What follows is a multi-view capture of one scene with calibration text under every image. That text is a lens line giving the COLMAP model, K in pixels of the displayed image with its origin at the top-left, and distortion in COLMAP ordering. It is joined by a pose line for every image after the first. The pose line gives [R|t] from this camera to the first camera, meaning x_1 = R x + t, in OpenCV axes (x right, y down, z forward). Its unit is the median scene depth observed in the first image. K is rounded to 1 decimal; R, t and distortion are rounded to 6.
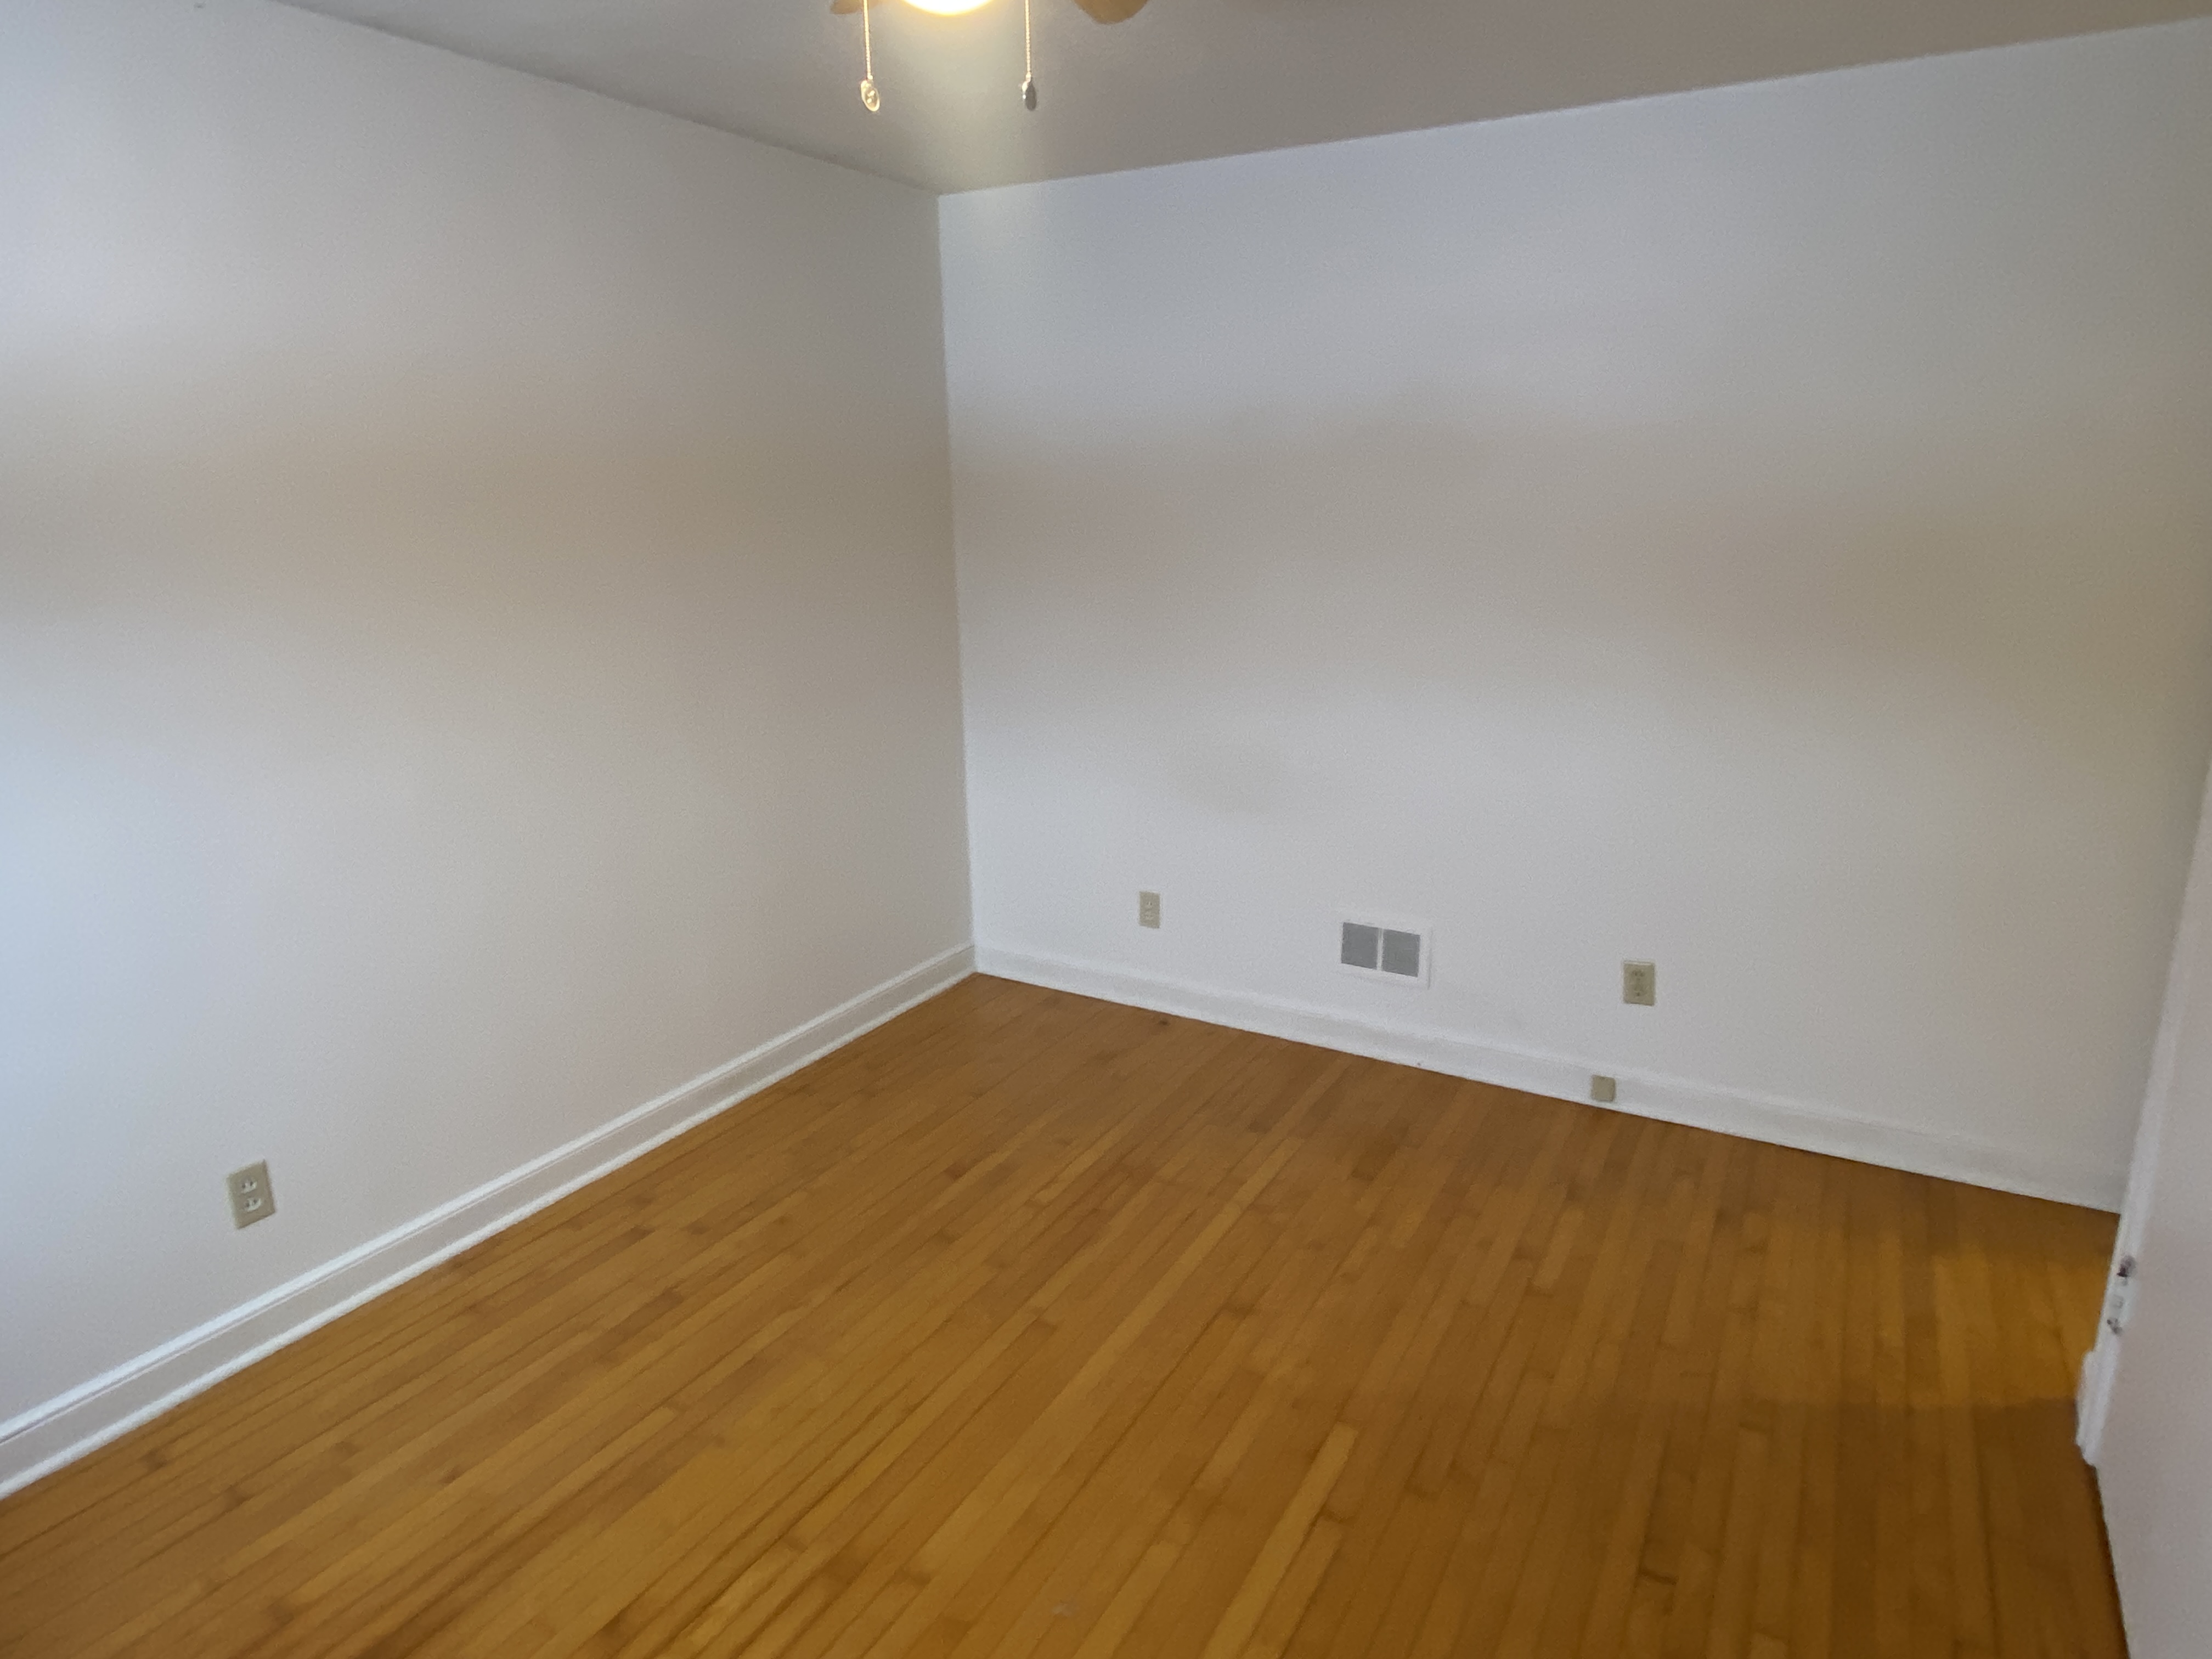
lens RADIAL K [[1302.6, 0, 1099.6], [0, 1302.6, 821.2], [0, 0, 1]] dist [0.070975, -0.073553]
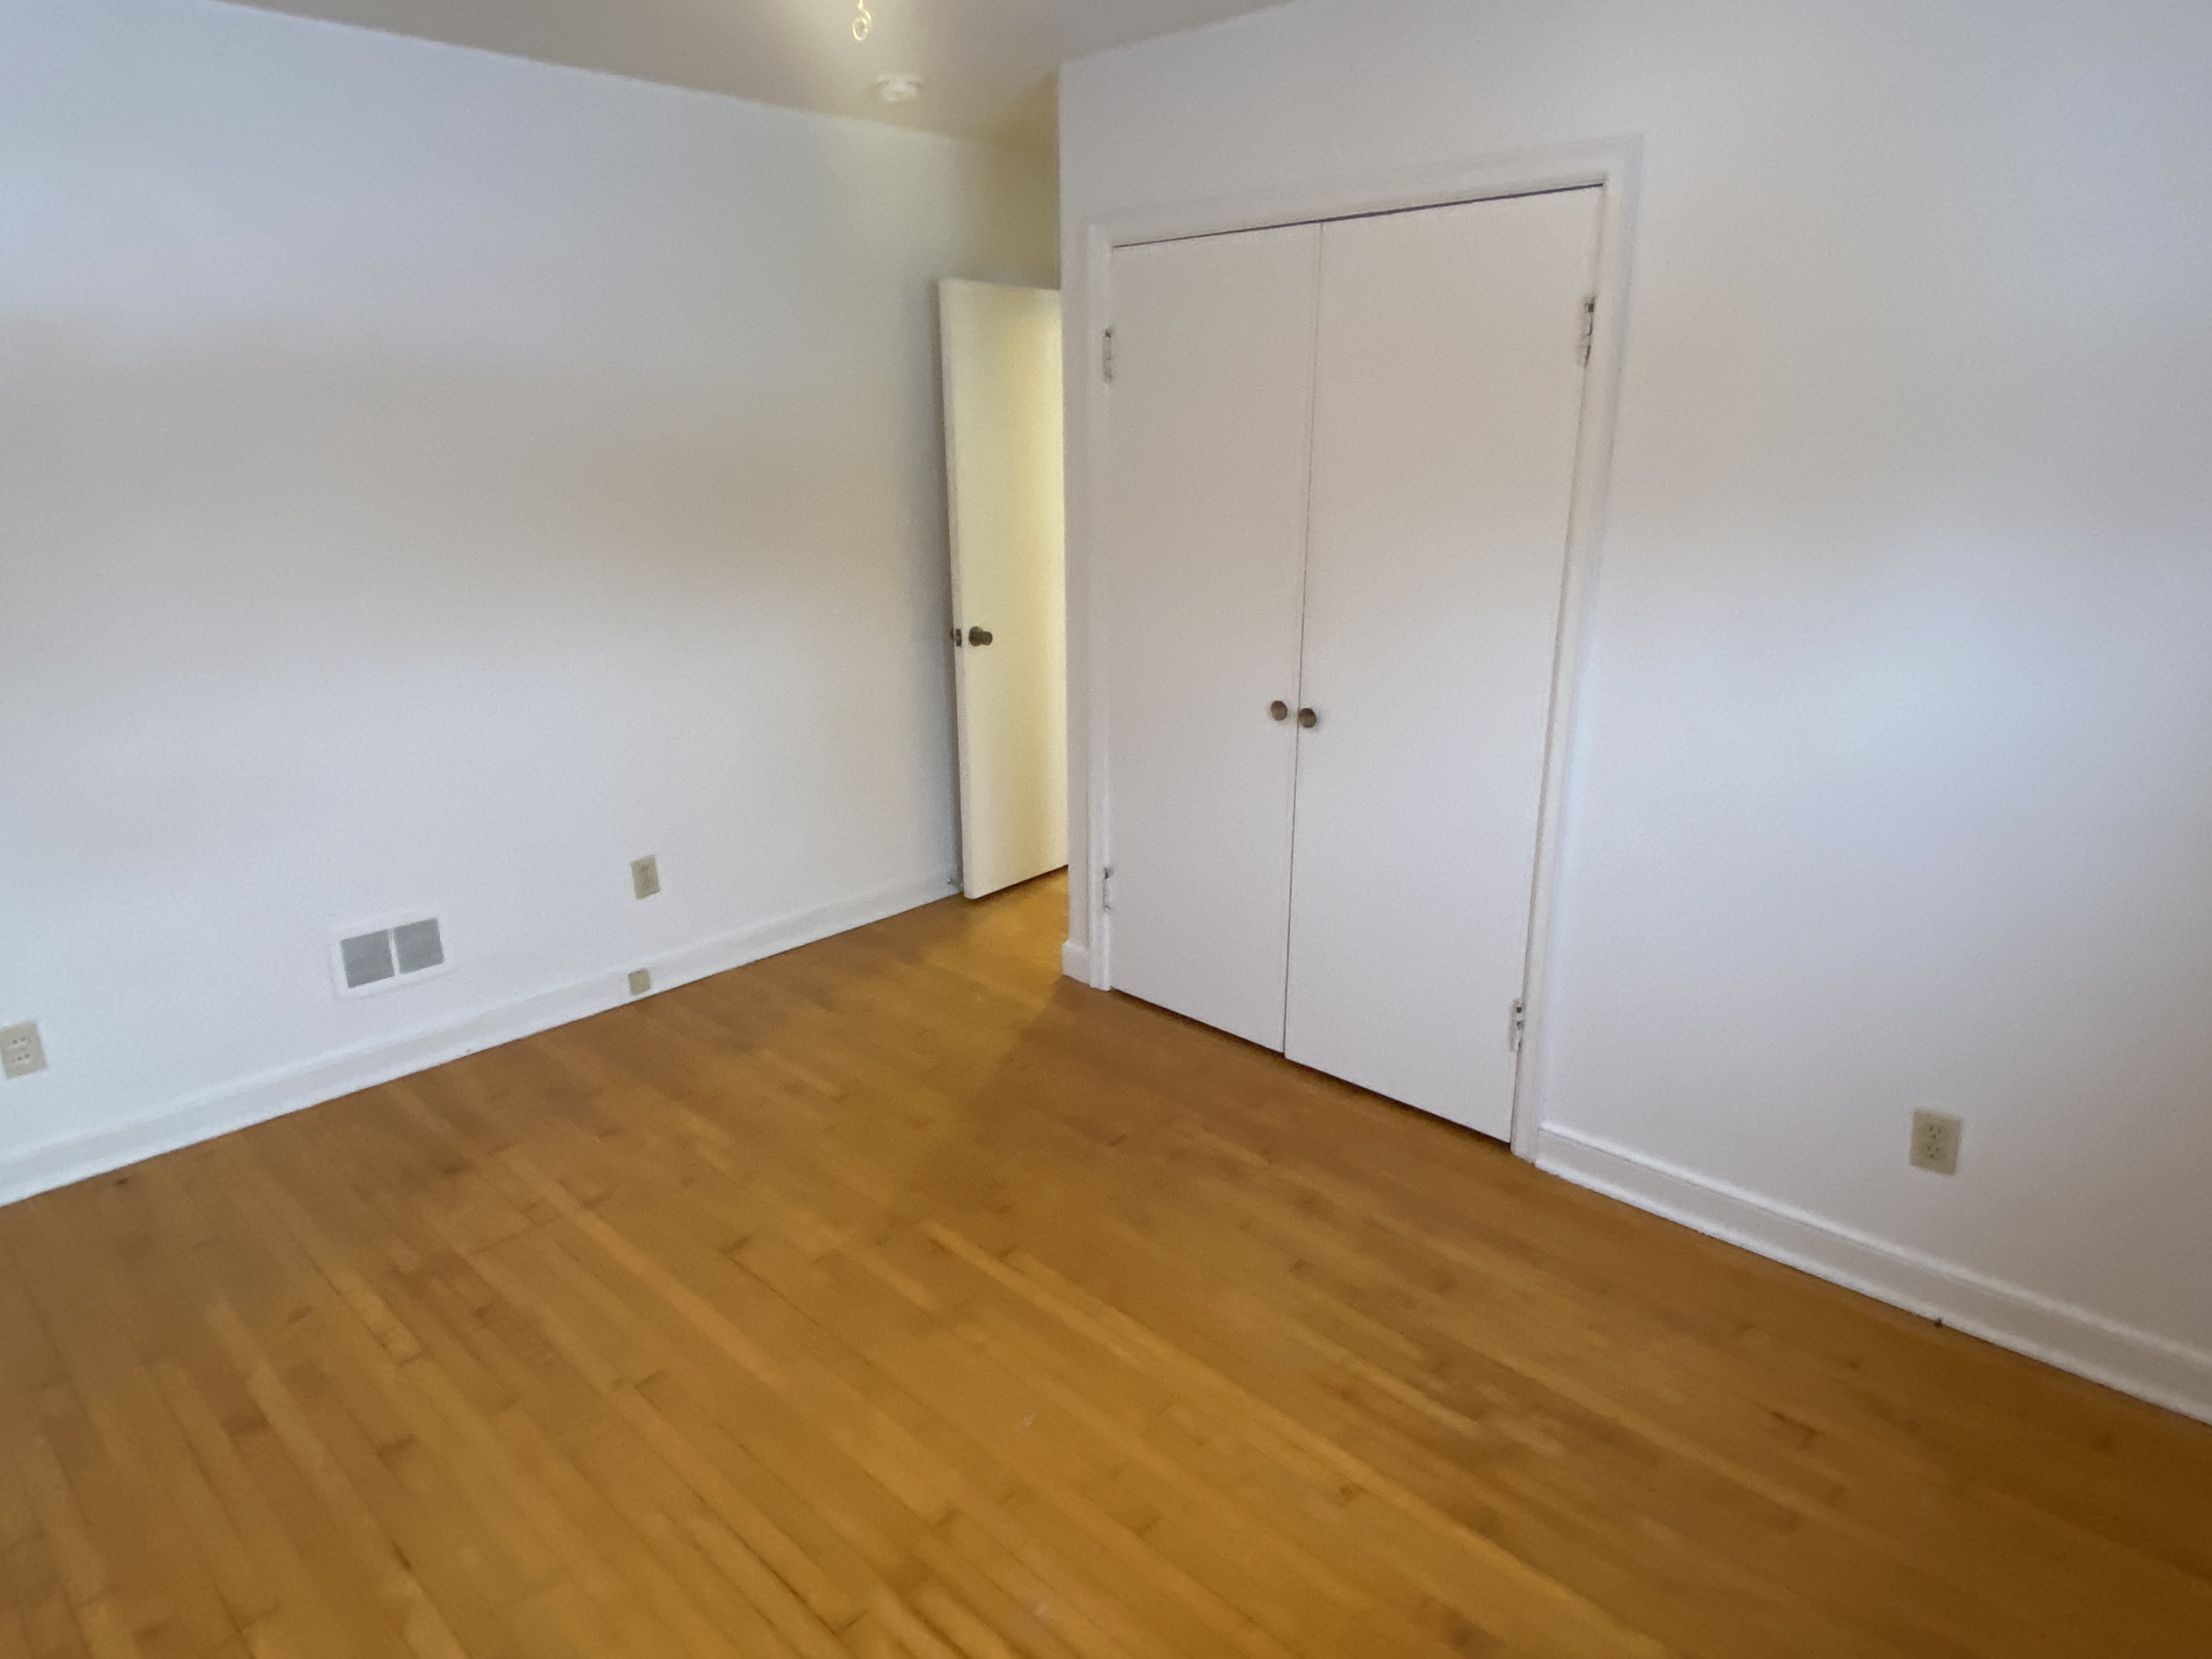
lens RADIAL K [[1302.6, 0, 1099.6], [0, 1302.6, 821.2], [0, 0, 1]] dist [0.070975, -0.073553]
pose [[0.233711, -0.269858, 0.934107, -0.573986], [0.240757, 0.946856, 0.213305, -0.073569], [-0.942027, 0.175041, 0.286261, 0.322667]]
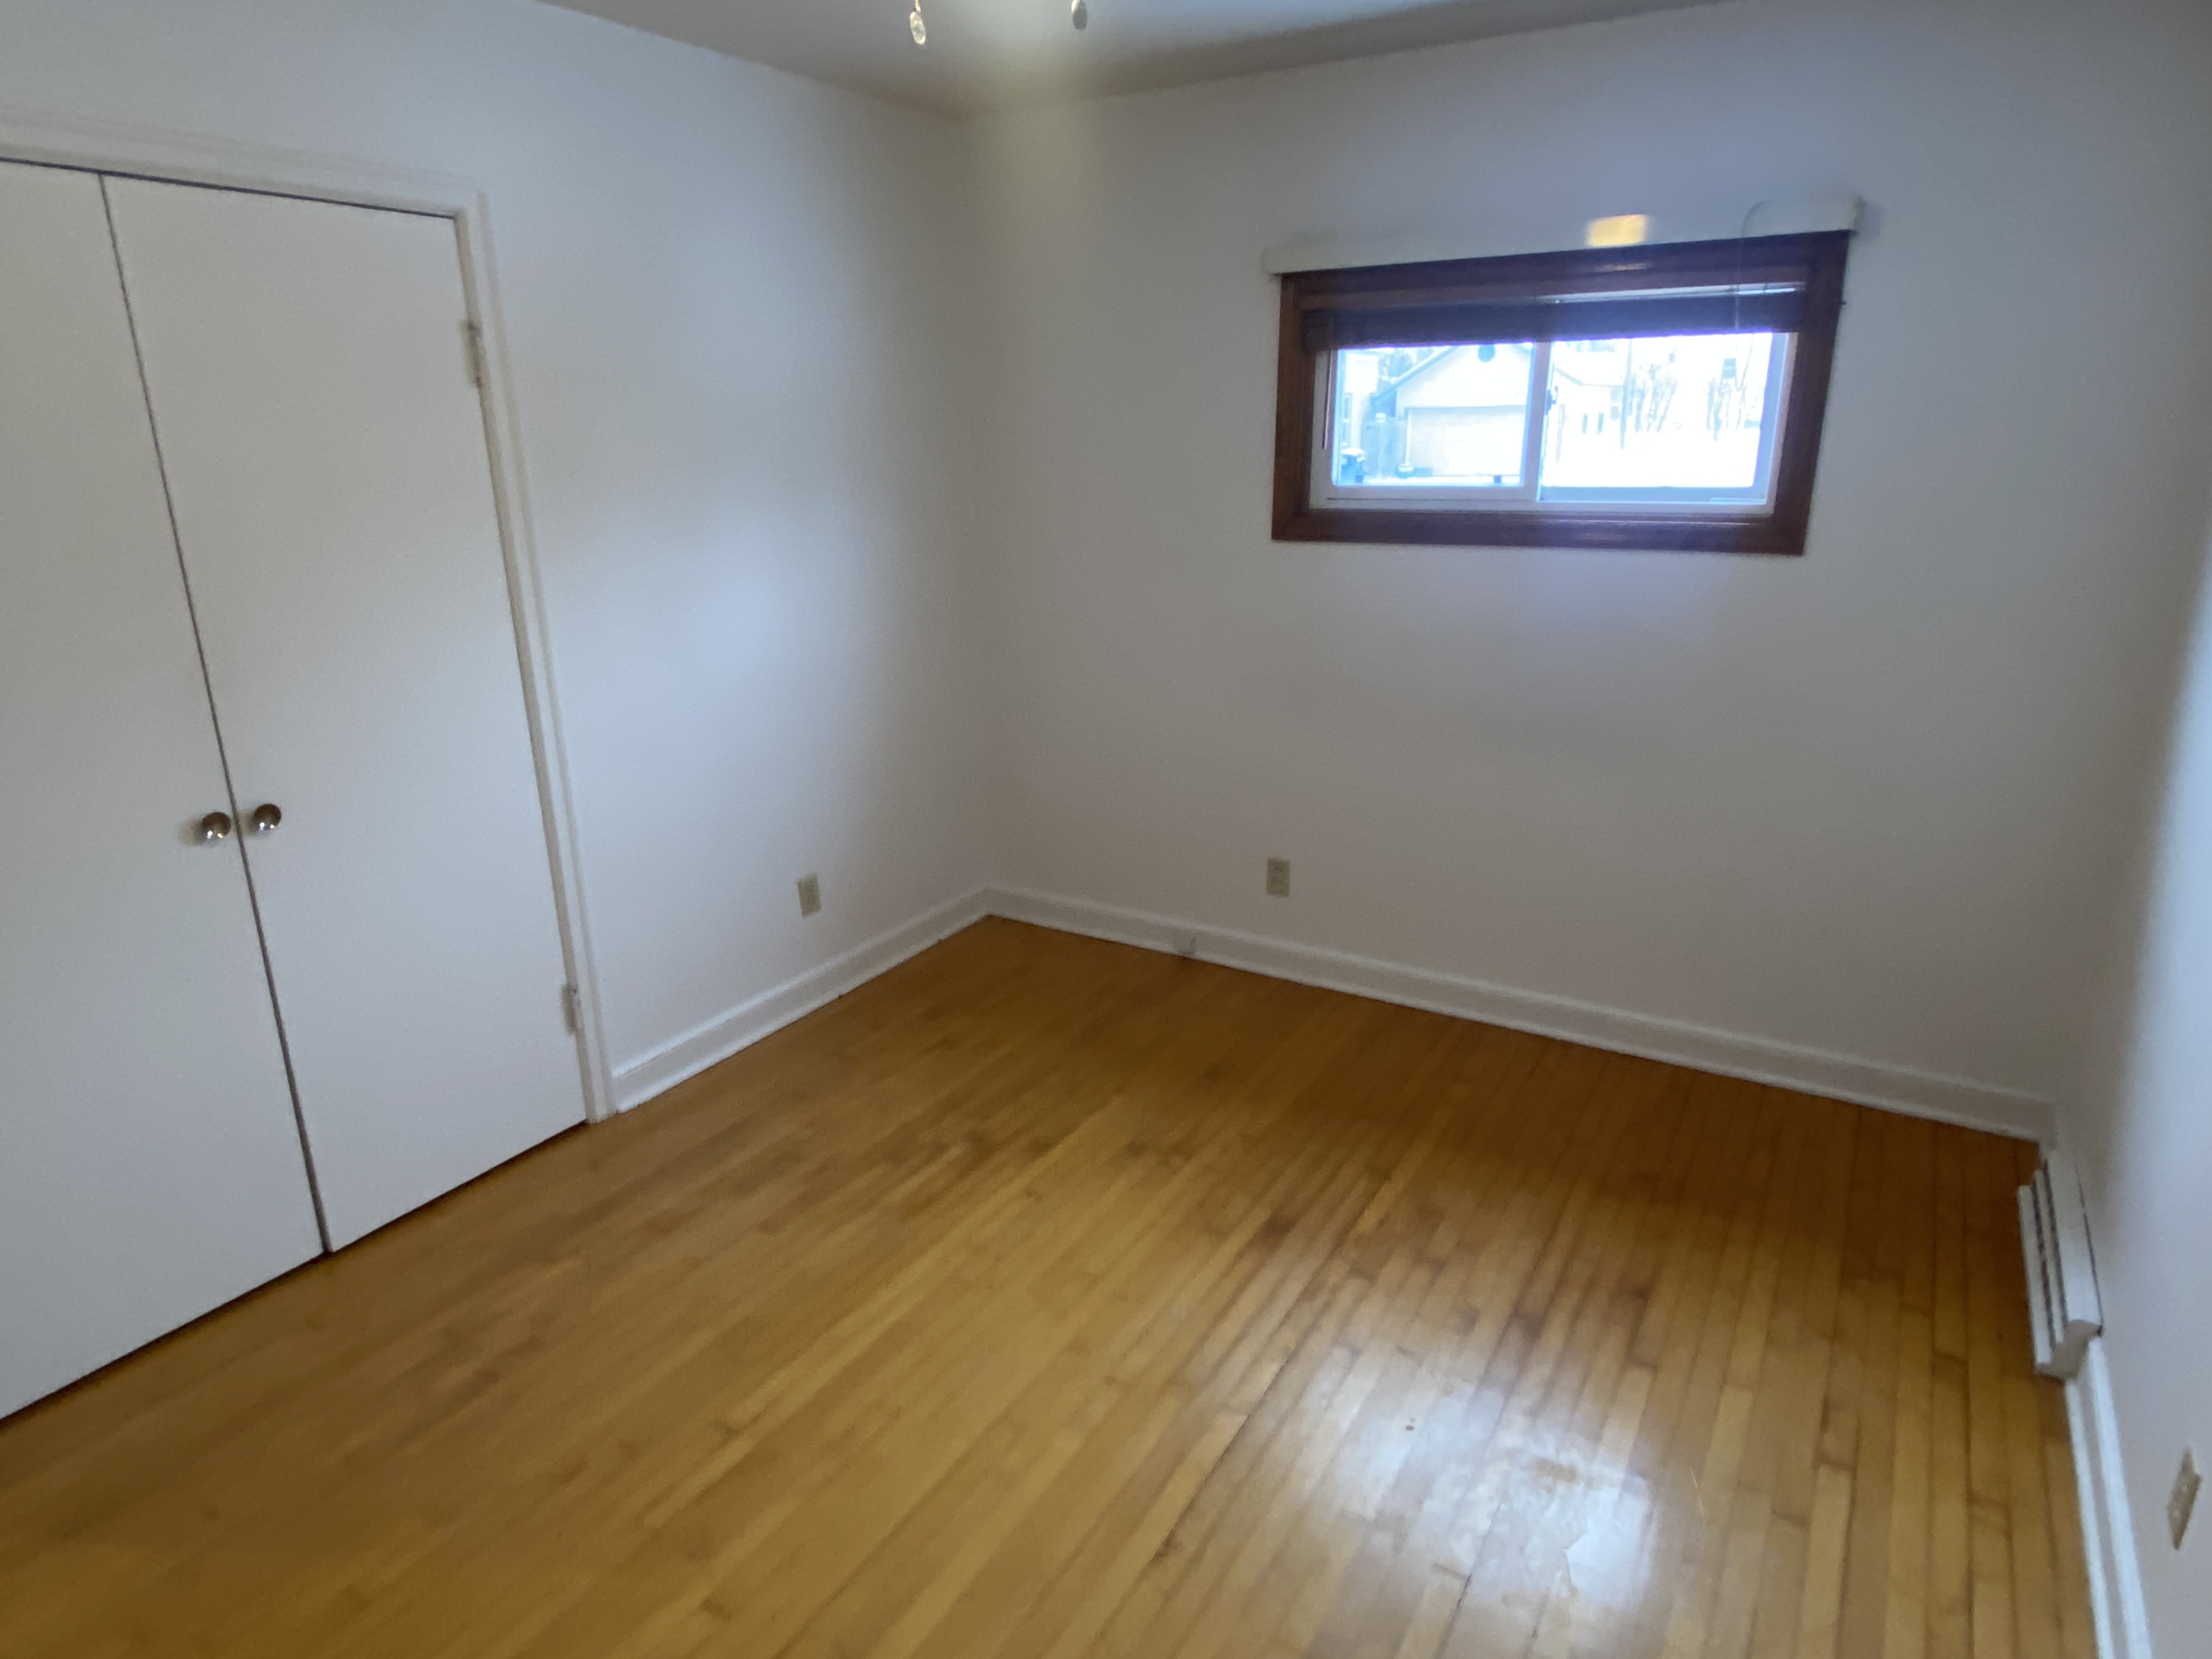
lens RADIAL K [[1302.6, 0, 1099.6], [0, 1302.6, 821.2], [0, 0, 1]] dist [0.070975, -0.073553]
pose [[-0.999553, 0.017354, 0.024346, -0.103027], [0.027301, 0.861755, 0.506590, -0.272877], [-0.012189, 0.507028, -0.861843, 1.099117]]
